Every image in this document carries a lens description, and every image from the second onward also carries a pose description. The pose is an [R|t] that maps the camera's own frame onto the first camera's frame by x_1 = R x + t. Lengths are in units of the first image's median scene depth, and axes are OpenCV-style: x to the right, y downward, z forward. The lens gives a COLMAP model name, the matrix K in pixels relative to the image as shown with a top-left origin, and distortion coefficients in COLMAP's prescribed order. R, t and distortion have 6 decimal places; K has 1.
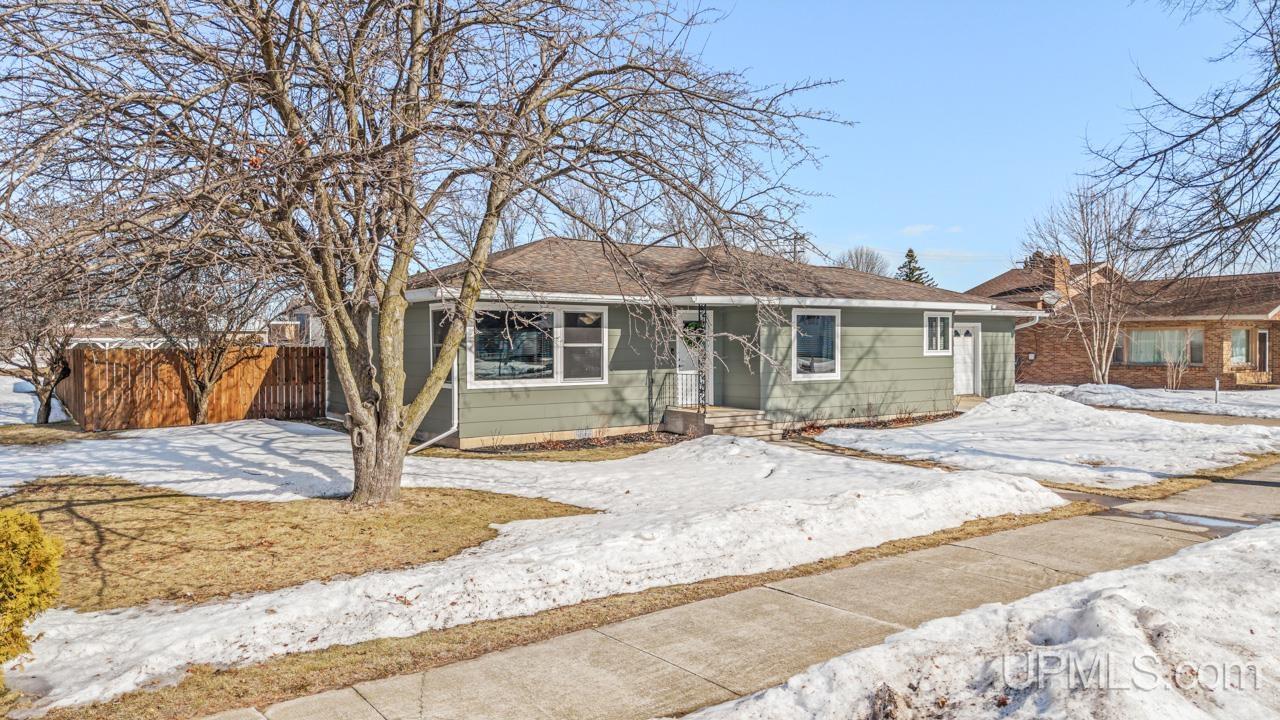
lens RADIAL K [[847.4, 0, 640.0], [0, 847.4, 360.0], [0, 0, 1]] dist [0.003451, -0.000218]
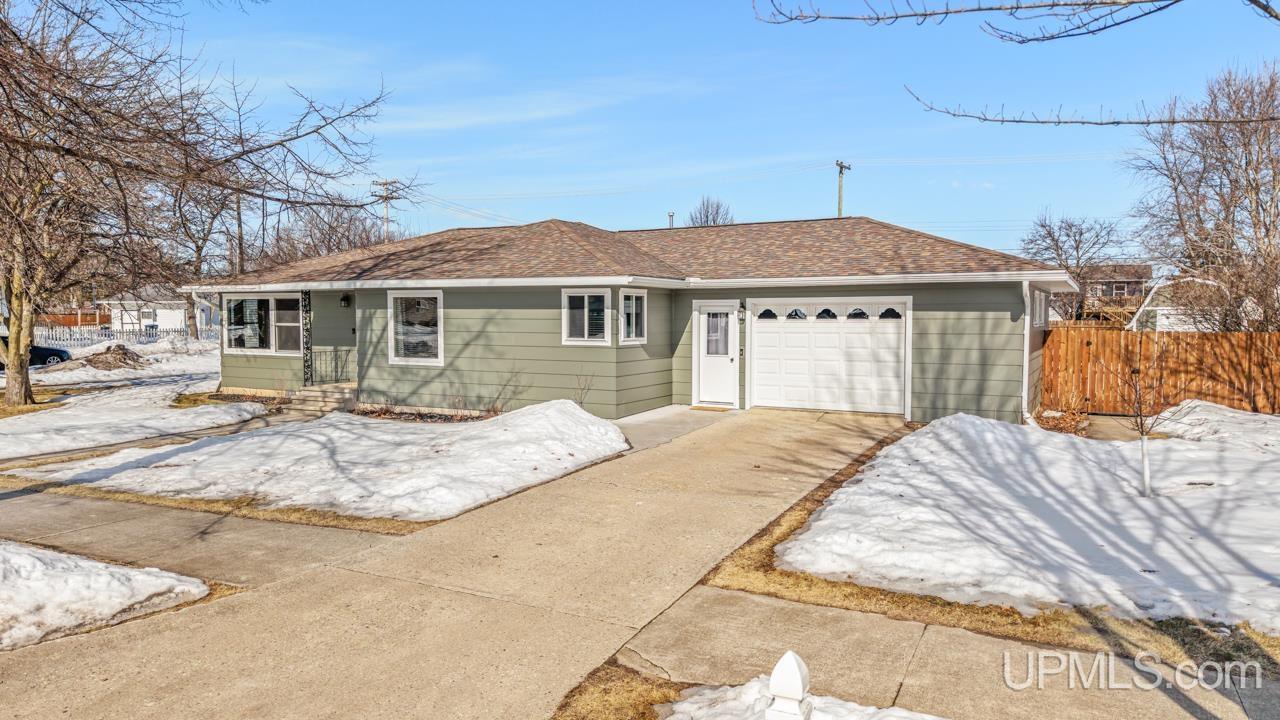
lens RADIAL K [[827.1, 0, 640.0], [0, 827.1, 360.0], [0, 0, 1]] dist [0.199053, -0.000425]
pose [[0.459500, 0.050288, -0.886753, 1.196390], [-0.022752, 0.998735, 0.044848, -0.030605], [0.887886, -0.000432, 0.460063, 0.801551]]
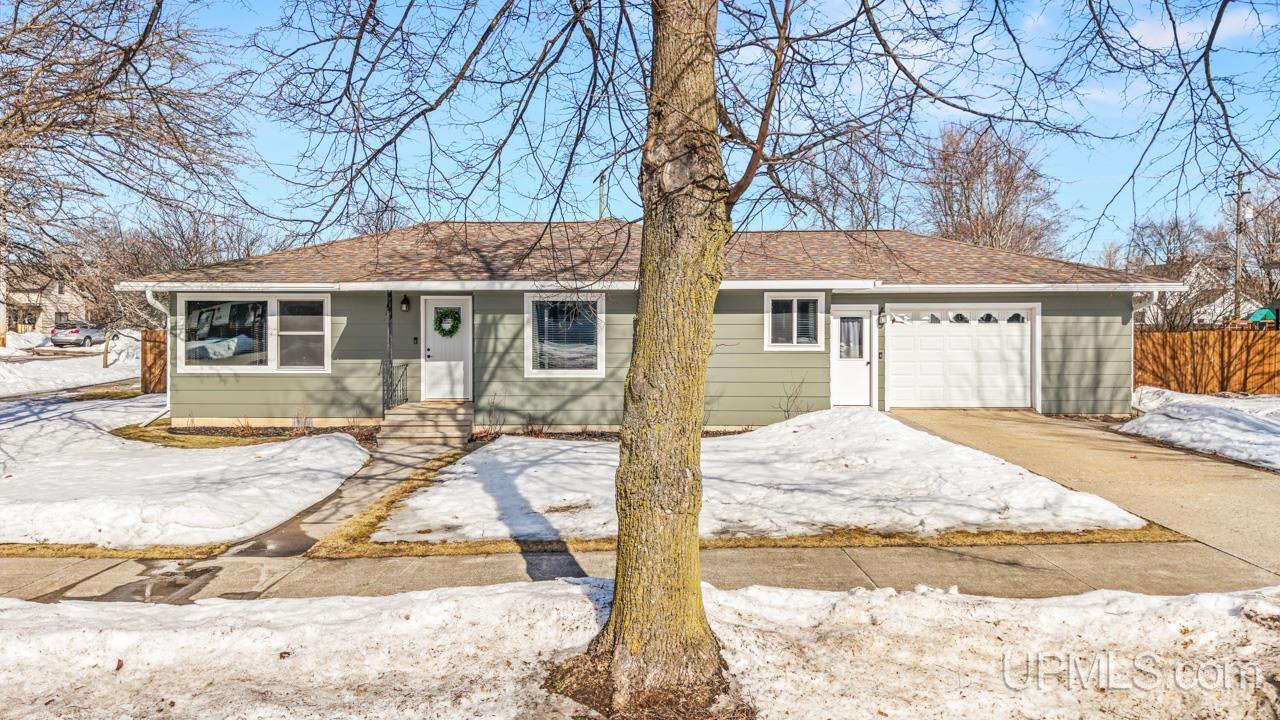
lens RADIAL K [[827.1, 0, 640.0], [0, 827.1, 360.0], [0, 0, 1]] dist [0.199053, -0.000425]
pose [[0.814373, 0.027541, -0.579688, 0.770474], [-0.014821, 0.999535, 0.026666, -0.016846], [0.580153, -0.013125, 0.814402, 0.373629]]
